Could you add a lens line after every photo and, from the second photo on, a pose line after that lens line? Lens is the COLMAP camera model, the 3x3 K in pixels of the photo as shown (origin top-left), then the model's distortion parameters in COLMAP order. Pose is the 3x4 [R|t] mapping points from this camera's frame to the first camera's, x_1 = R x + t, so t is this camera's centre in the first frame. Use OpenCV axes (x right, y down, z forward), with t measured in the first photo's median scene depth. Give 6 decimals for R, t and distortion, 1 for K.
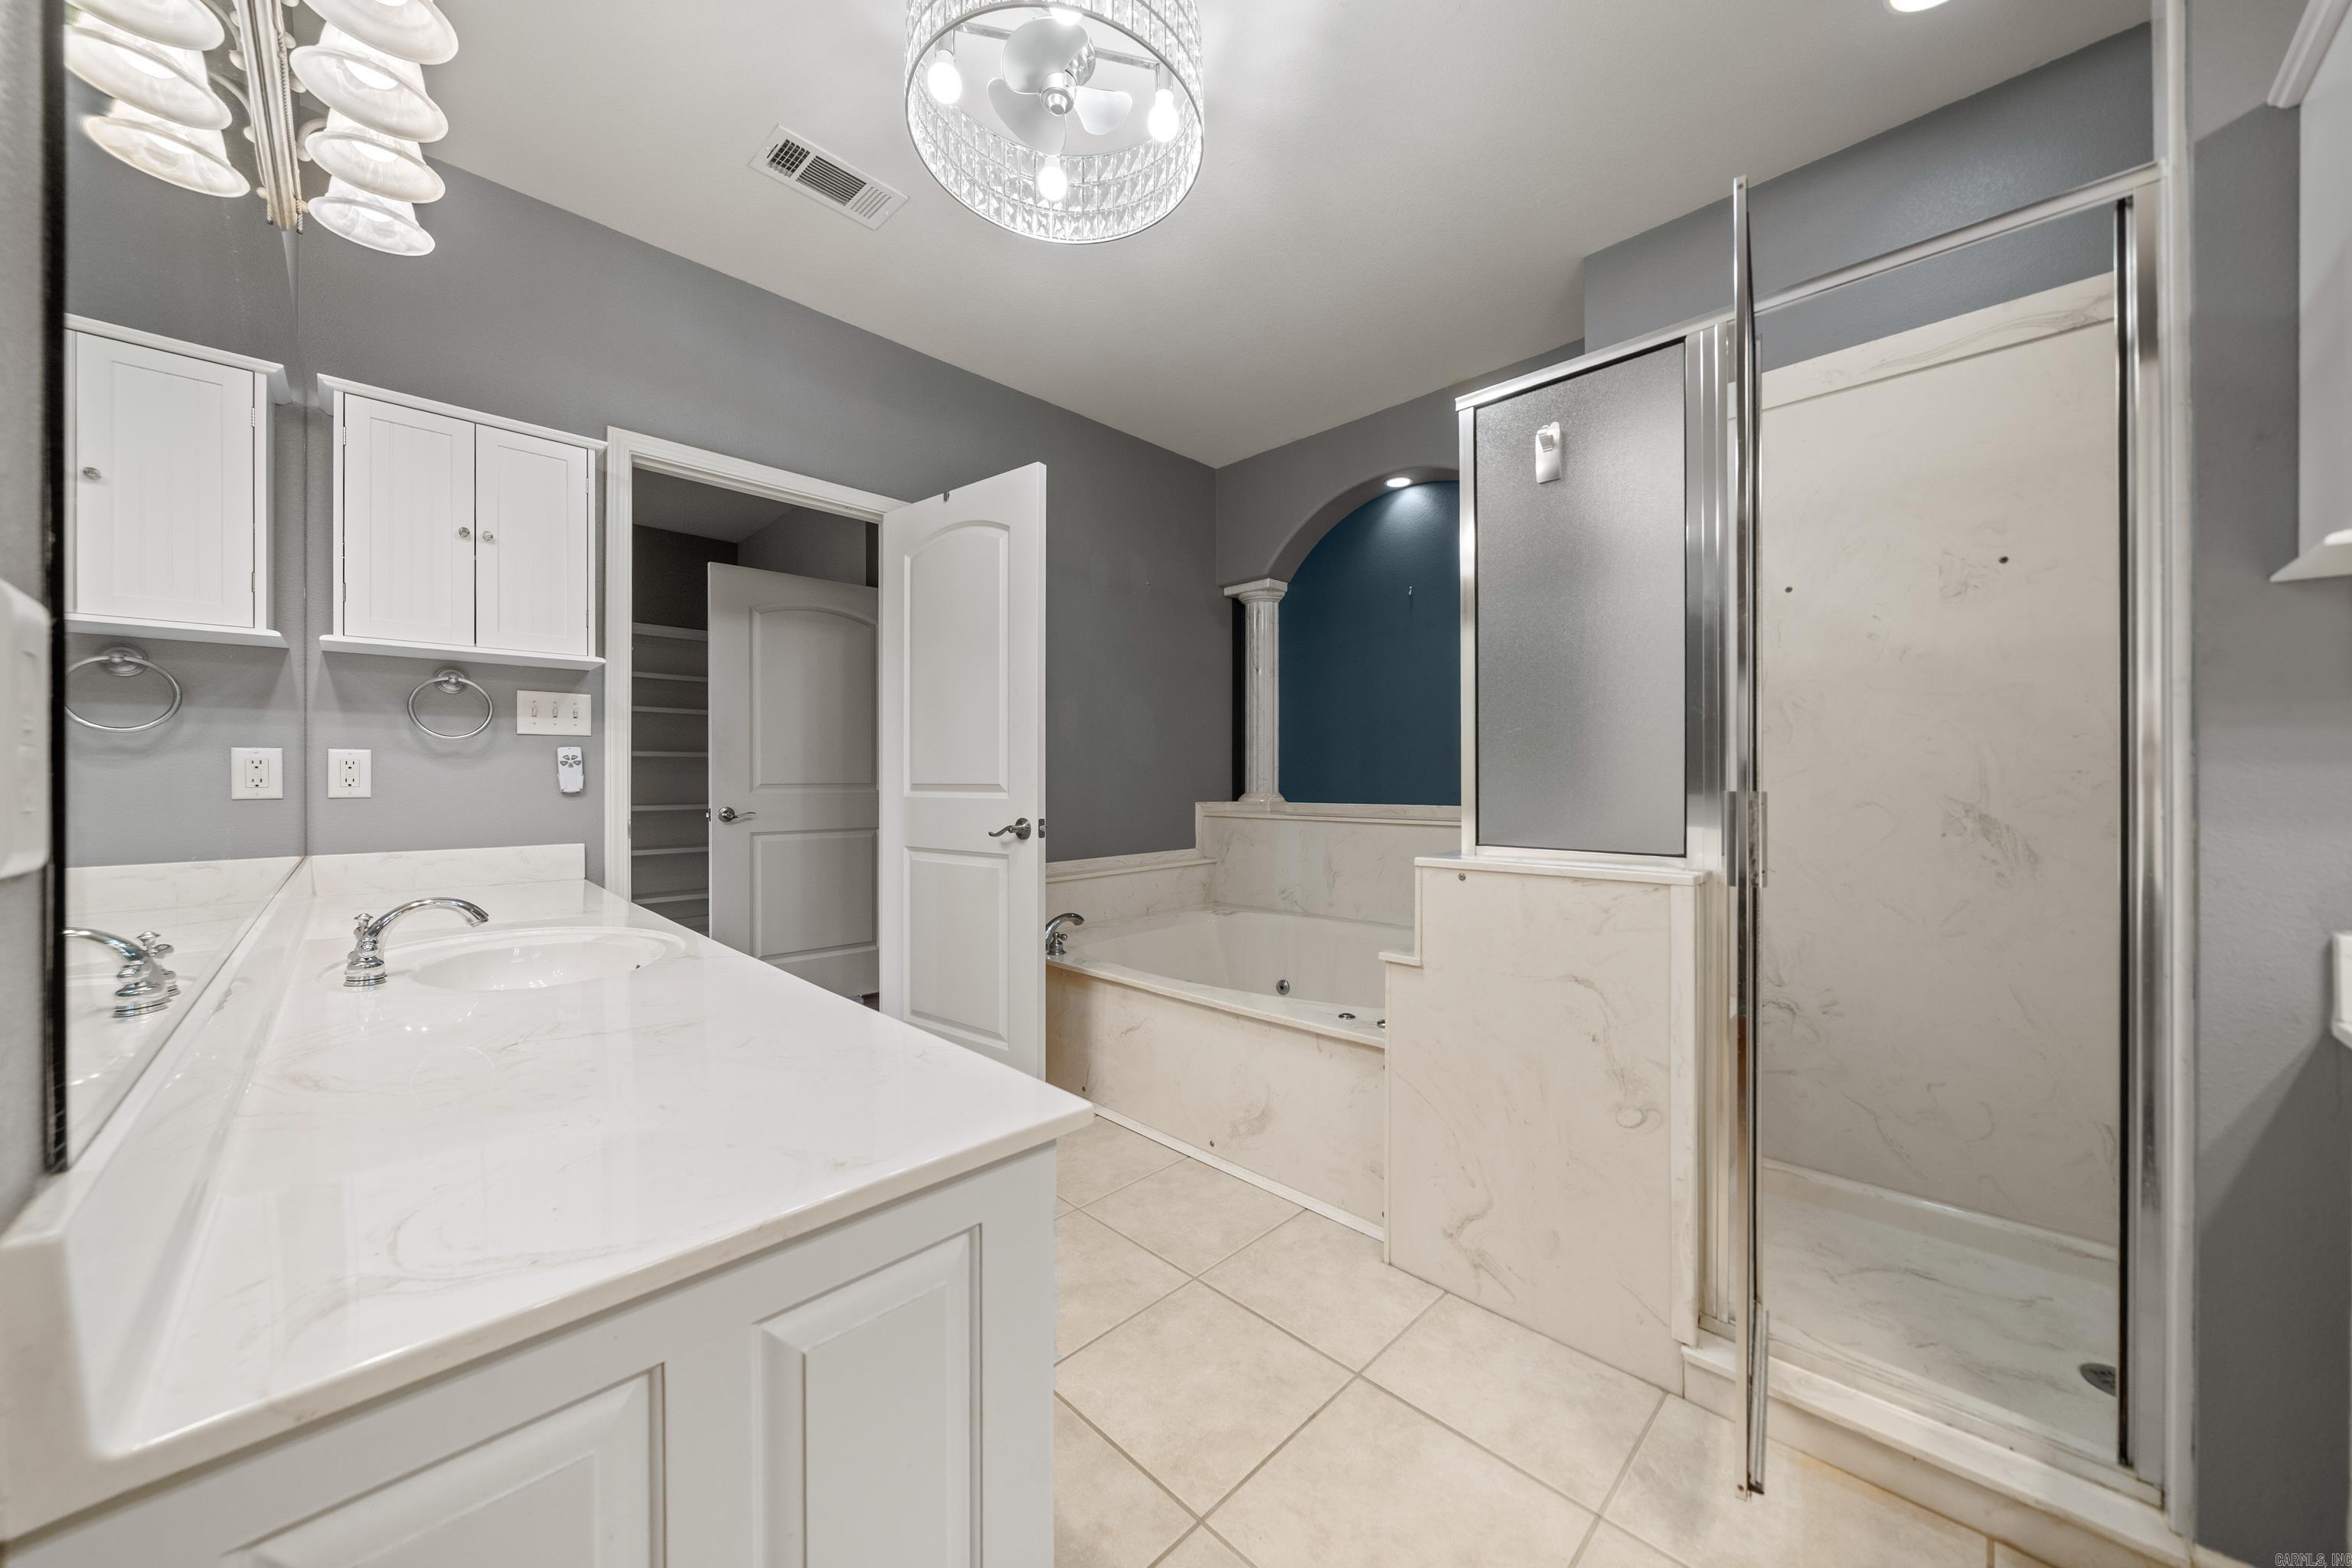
lens RADIAL K [[799.9, 0, 1224.7], [0, 799.9, 783.6], [0, 0, 1]] dist [-0.000365, 0.000119]
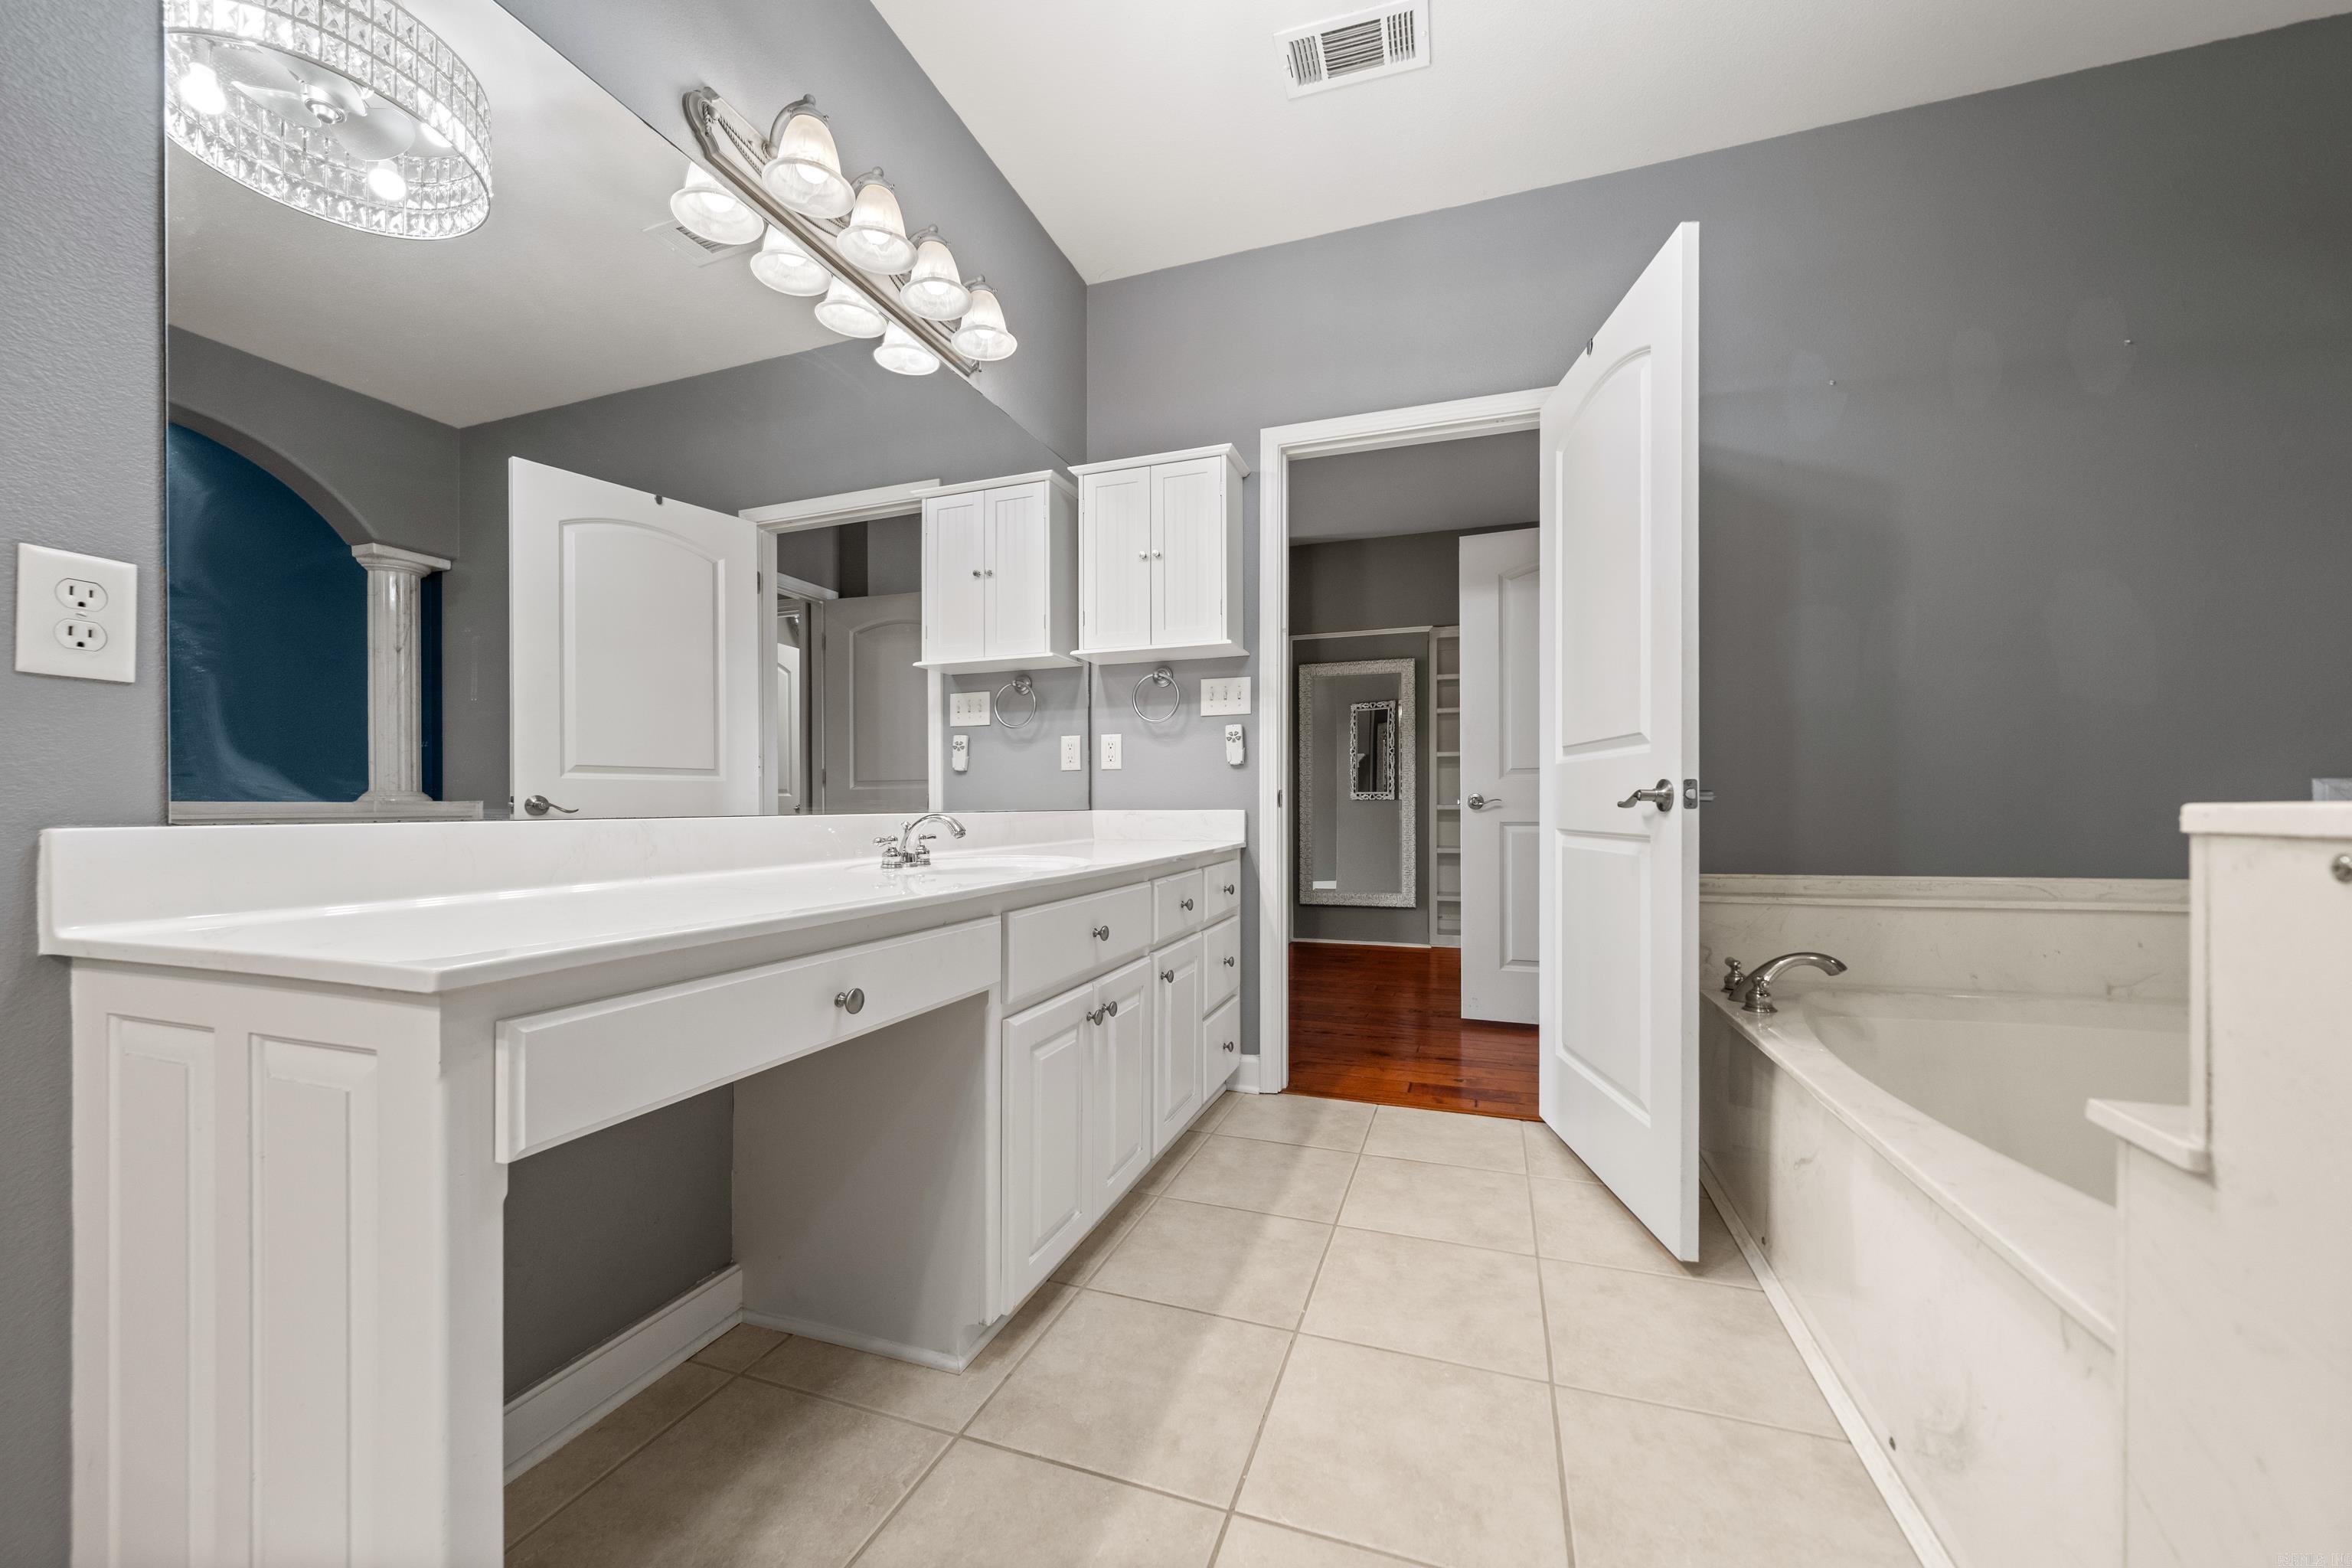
lens RADIAL K [[880.0, 0, 1167.5], [0, 880.0, 808.8], [0, 0, 1]] dist [-0.000724, -0.000154]
pose [[0.391336, -0.009446, -0.920199, 0.307875], [0.006425, 0.999951, -0.007532, 0.086382], [0.920225, -0.002965, 0.391378, 0.432519]]
